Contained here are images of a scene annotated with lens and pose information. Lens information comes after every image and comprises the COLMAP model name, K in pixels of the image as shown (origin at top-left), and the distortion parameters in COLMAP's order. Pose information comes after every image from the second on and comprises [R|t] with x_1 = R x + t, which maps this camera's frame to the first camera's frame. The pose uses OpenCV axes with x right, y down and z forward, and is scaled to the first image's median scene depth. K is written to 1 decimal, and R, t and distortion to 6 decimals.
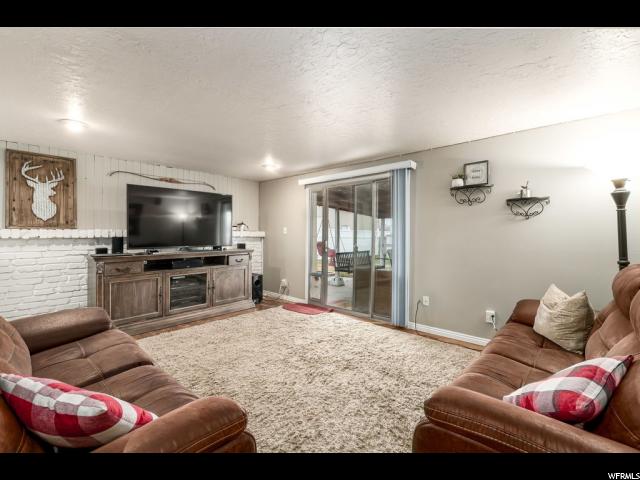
lens RADIAL K [[289.3, 0, 320.0], [0, 289.3, 240.0], [0, 0, 1]] dist [0.001766, 0.000275]
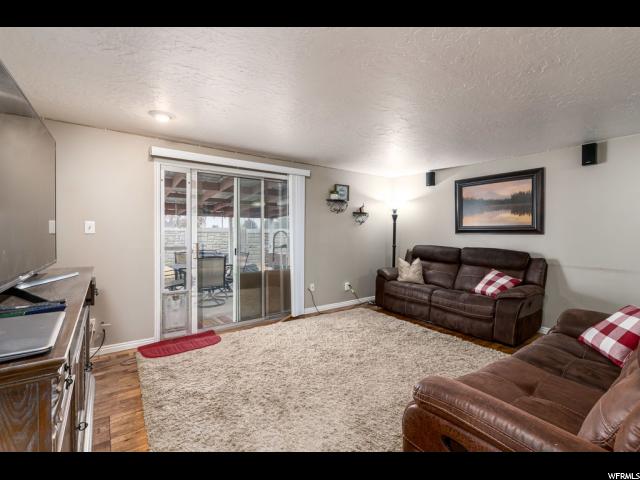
lens RADIAL K [[300.1, 0, 320.0], [0, 300.1, 240.0], [0, 0, 1]] dist [-0.003336, -0.000690]
pose [[0.199012, -0.024135, 0.979700, -0.975840], [0.019027, 0.999603, 0.020760, -0.019625], [-0.979812, 0.014509, 0.199392, 0.794474]]
